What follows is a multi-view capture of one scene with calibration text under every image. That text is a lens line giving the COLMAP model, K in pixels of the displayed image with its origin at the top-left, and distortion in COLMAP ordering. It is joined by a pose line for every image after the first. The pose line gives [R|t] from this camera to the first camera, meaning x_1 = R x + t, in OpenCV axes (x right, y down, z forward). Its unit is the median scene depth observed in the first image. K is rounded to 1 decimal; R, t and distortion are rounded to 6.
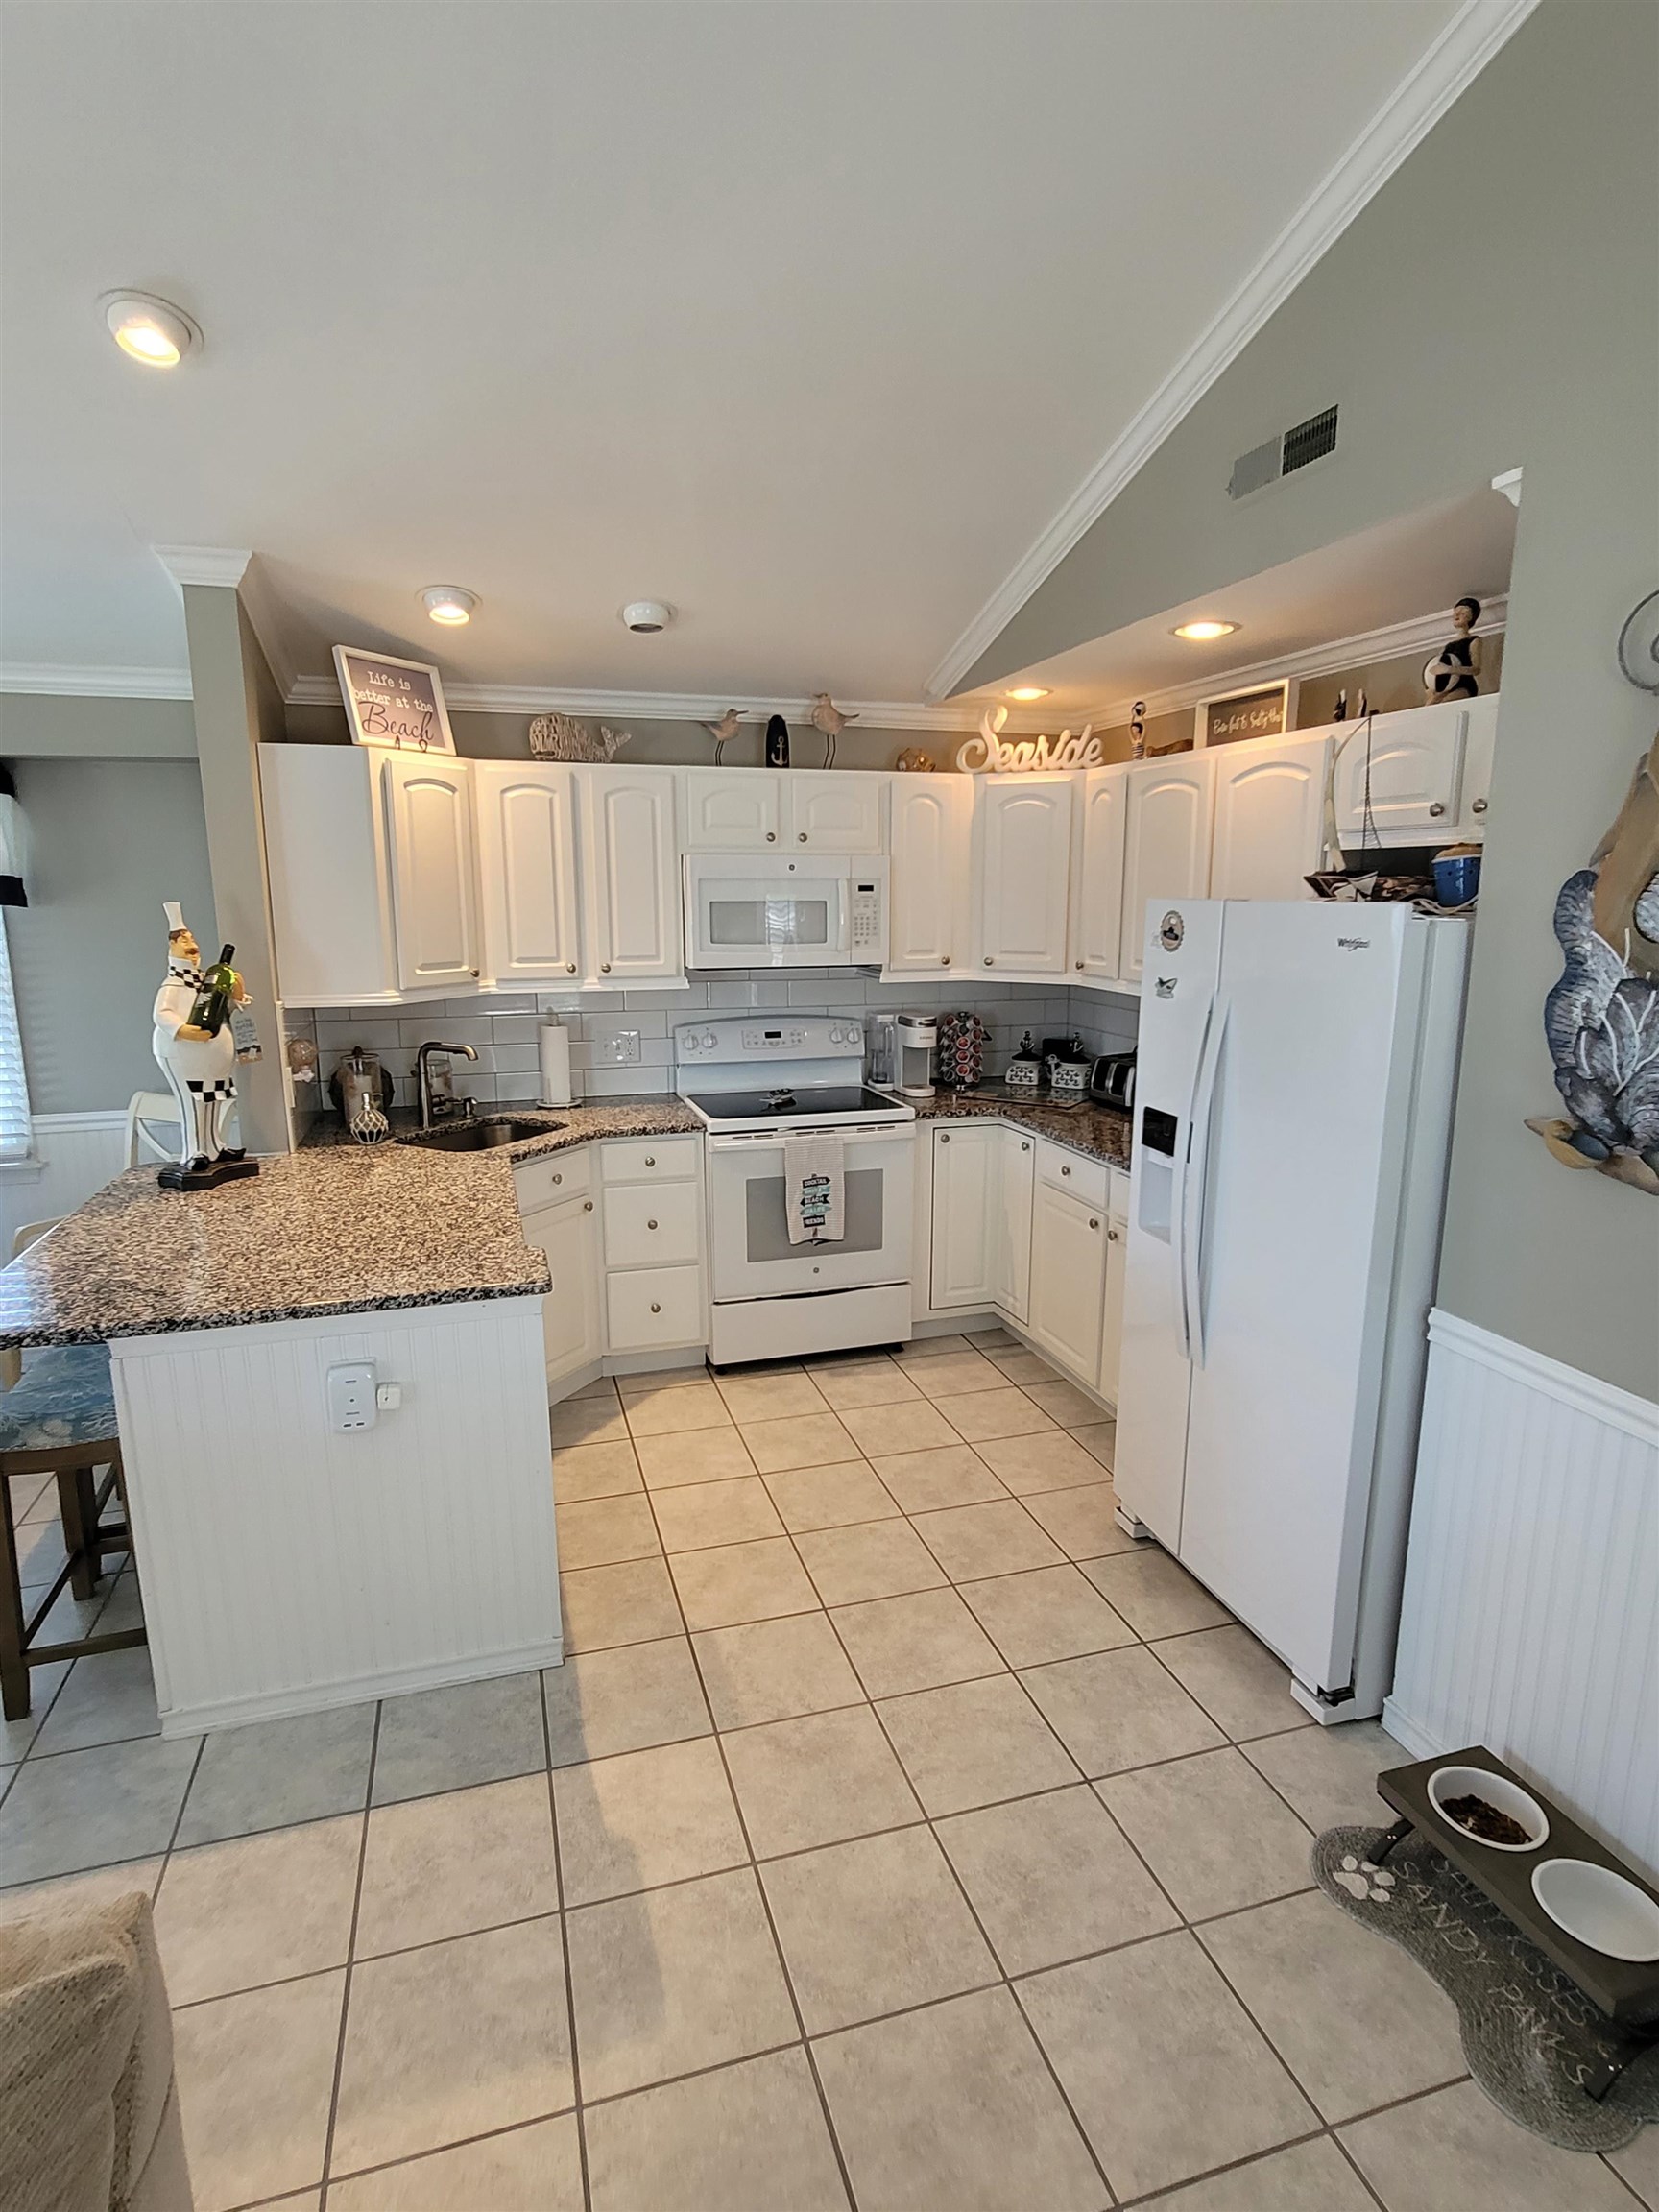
lens RADIAL K [[1136.2, 0, 820.8], [0, 1136.2, 1111.3], [0, 0, 1]] dist [-0.008476, -0.000477]
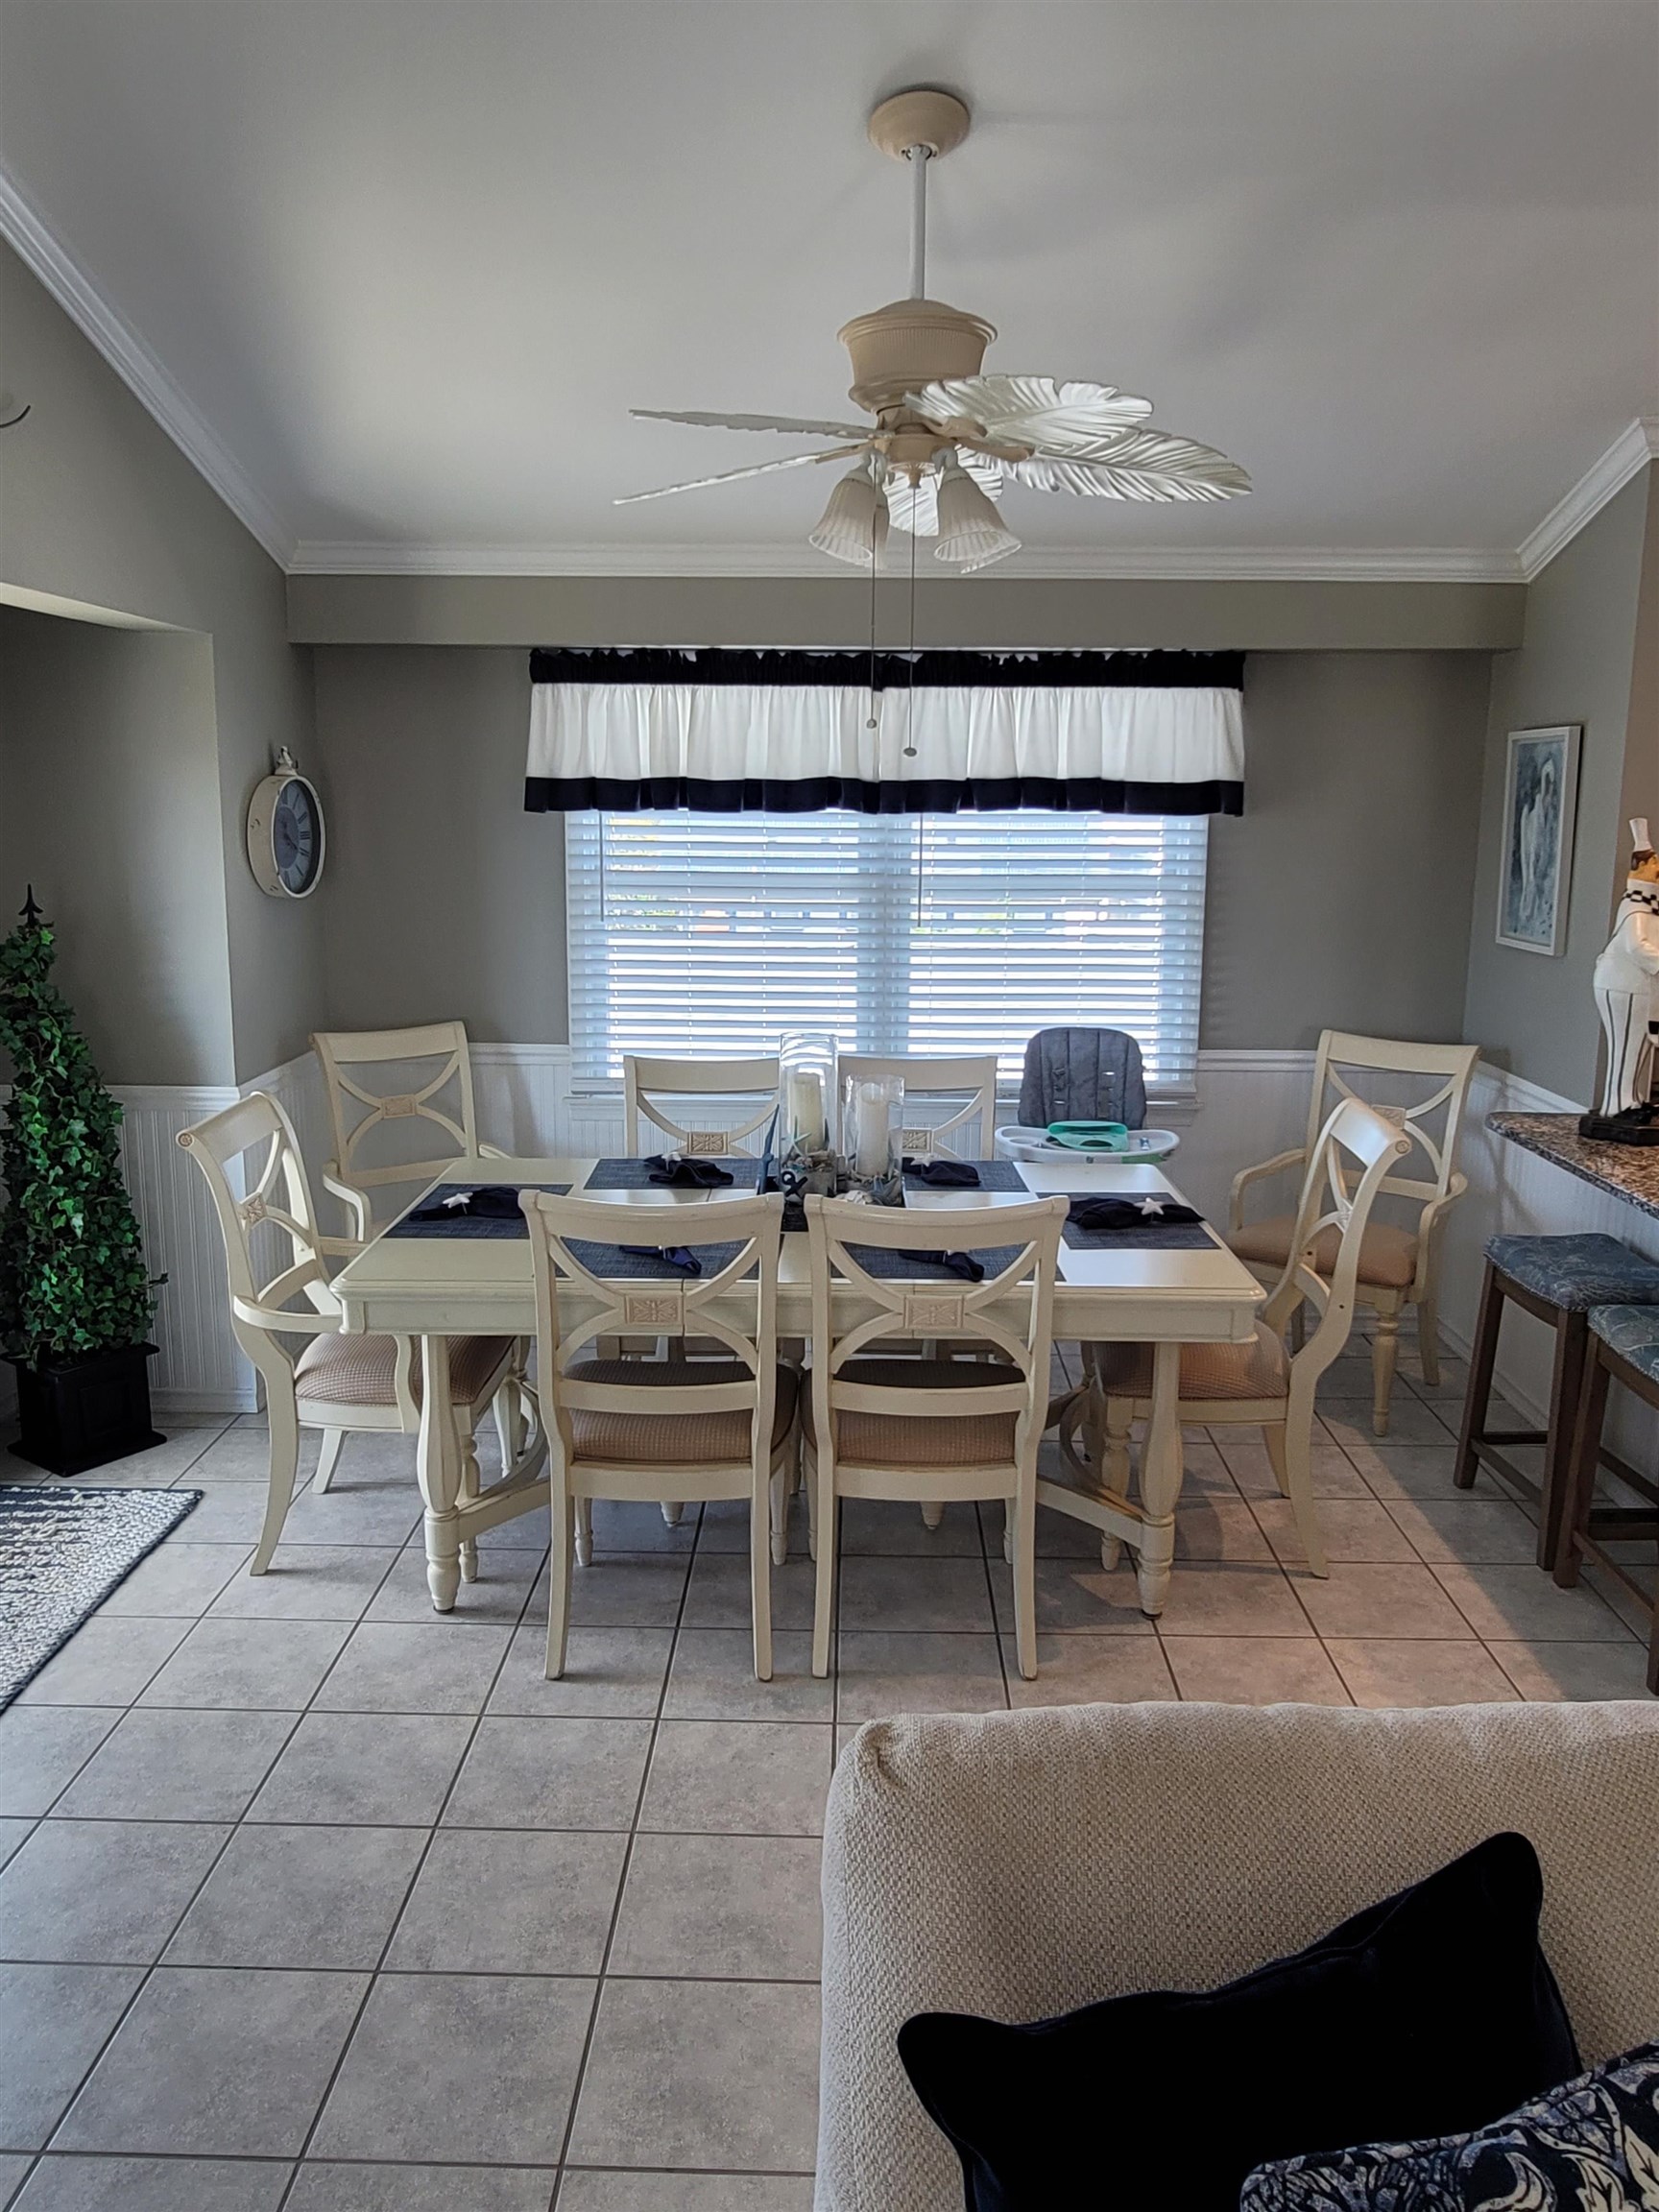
lens RADIAL K [[1603.3, 0, 830.1], [0, 1603.3, 1073.5], [0, 0, 1]] dist [-0.003191, -0.002025]
pose [[0.951221, 0.065513, -0.301475, -0.608587], [-0.070748, 0.997473, -0.006467, 0.052191], [0.300289, 0.027481, 0.953452, -0.294954]]
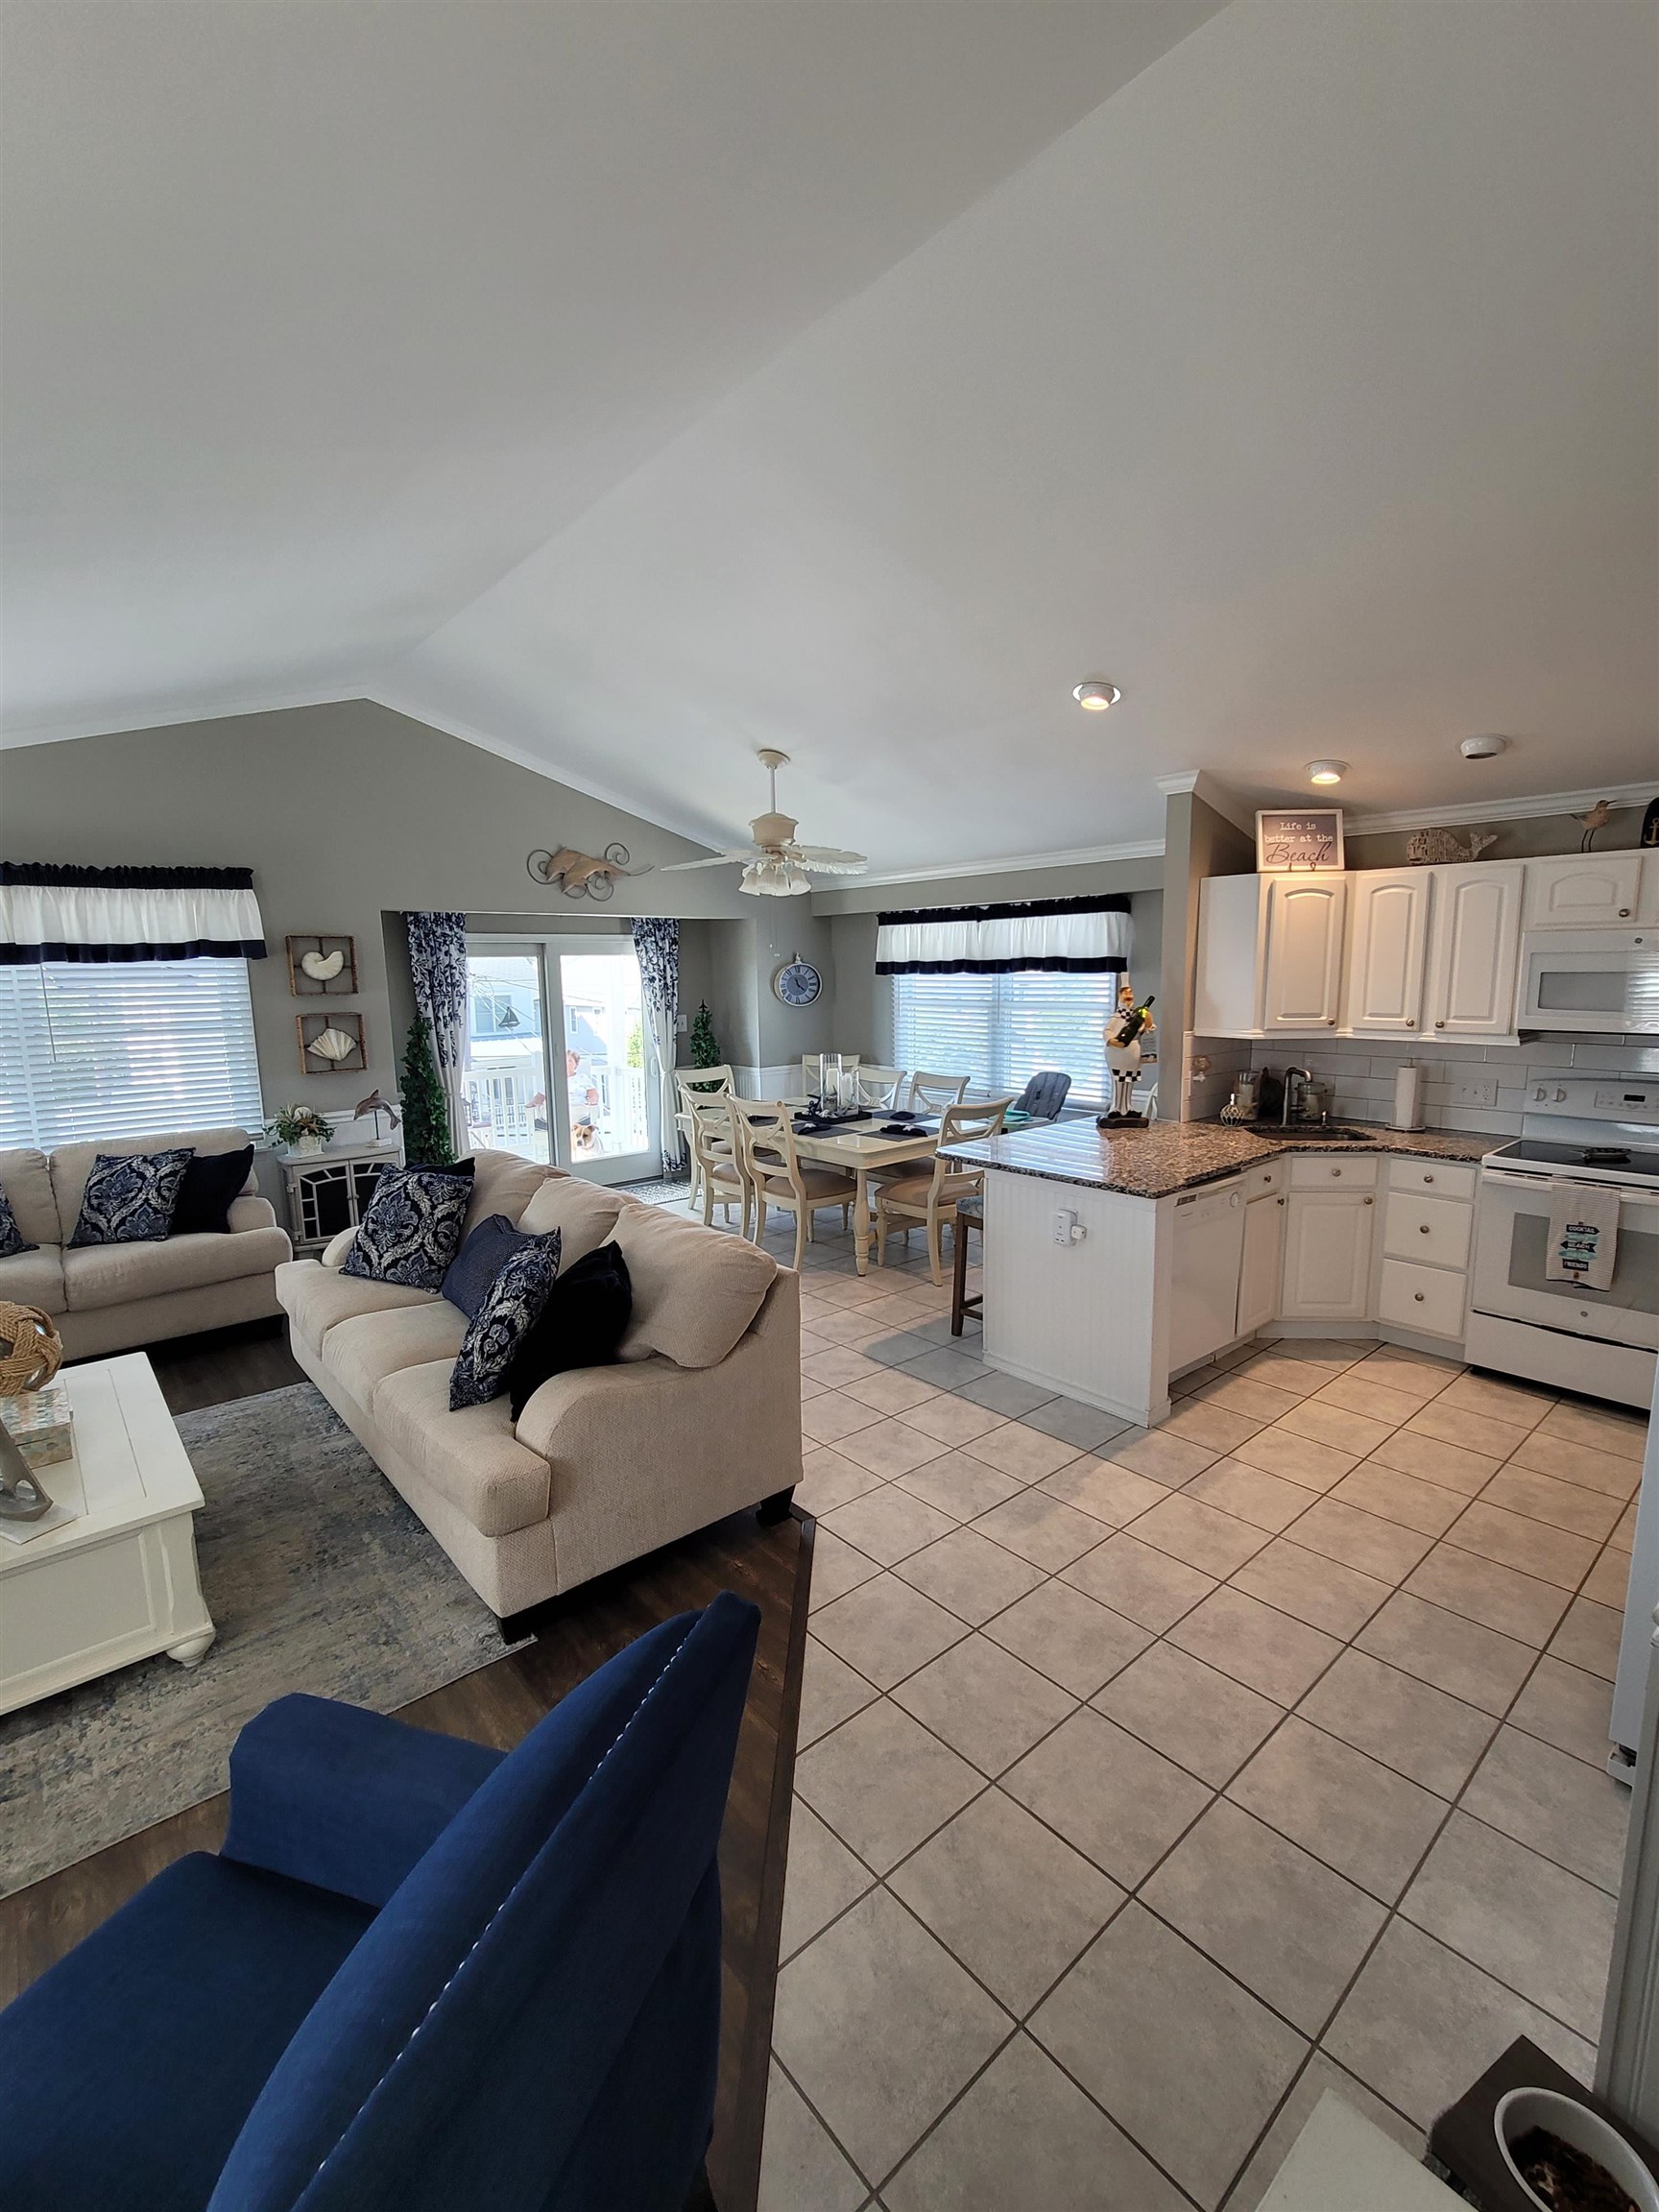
lens RADIAL K [[941.4, 0, 837.5], [0, 941.4, 1113.7], [0, 0, 1]] dist [-0.001753, -0.000066]
pose [[0.412777, 0.138245, -0.900280, 0.502648], [-0.163154, 0.983650, 0.076241, 0.000989], [0.896100, 0.115414, 0.428584, -0.036700]]
